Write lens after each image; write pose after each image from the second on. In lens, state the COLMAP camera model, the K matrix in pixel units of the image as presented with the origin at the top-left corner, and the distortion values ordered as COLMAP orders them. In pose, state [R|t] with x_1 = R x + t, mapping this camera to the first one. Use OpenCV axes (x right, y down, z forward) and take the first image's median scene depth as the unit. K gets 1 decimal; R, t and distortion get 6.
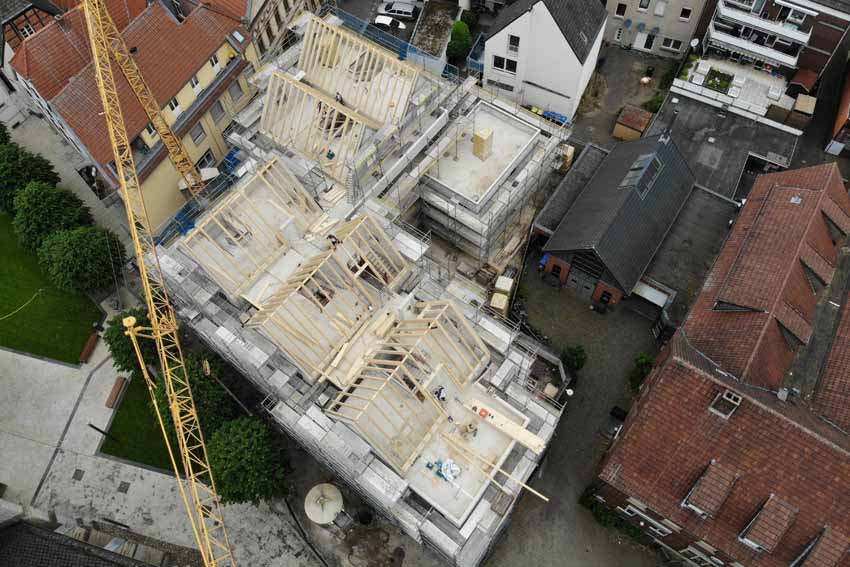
lens RADIAL K [[582.1, 0, 424.3], [0, 582.1, 264.2], [0, 0, 1]] dist [0.053422, -0.131871]
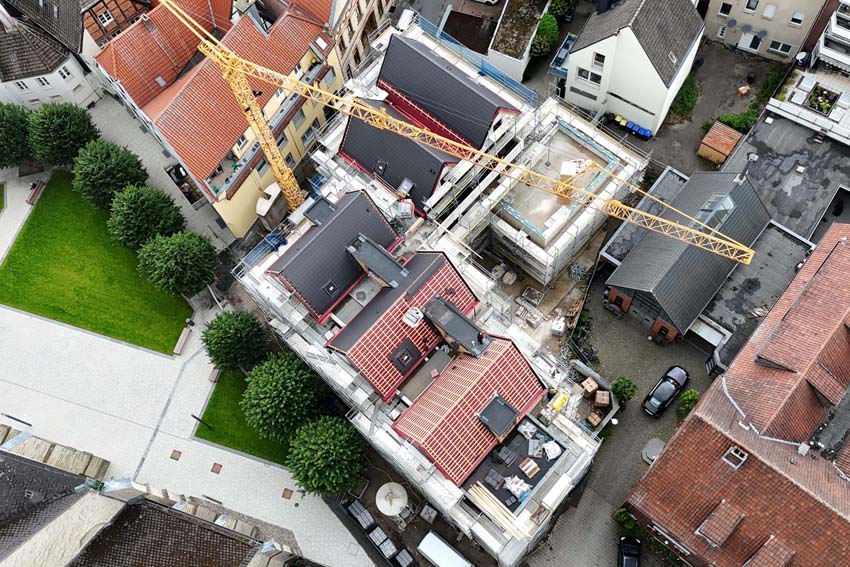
lens RADIAL K [[736.7, 0, 425.0], [0, 736.7, 283.5], [0, 0, 1]] dist [0.037759, 0.001070]
pose [[0.993888, 0.065607, -0.088787, -0.000650], [-0.053318, 0.989503, 0.134317, -0.177553], [0.096667, -0.128762, 0.986953, -0.323548]]
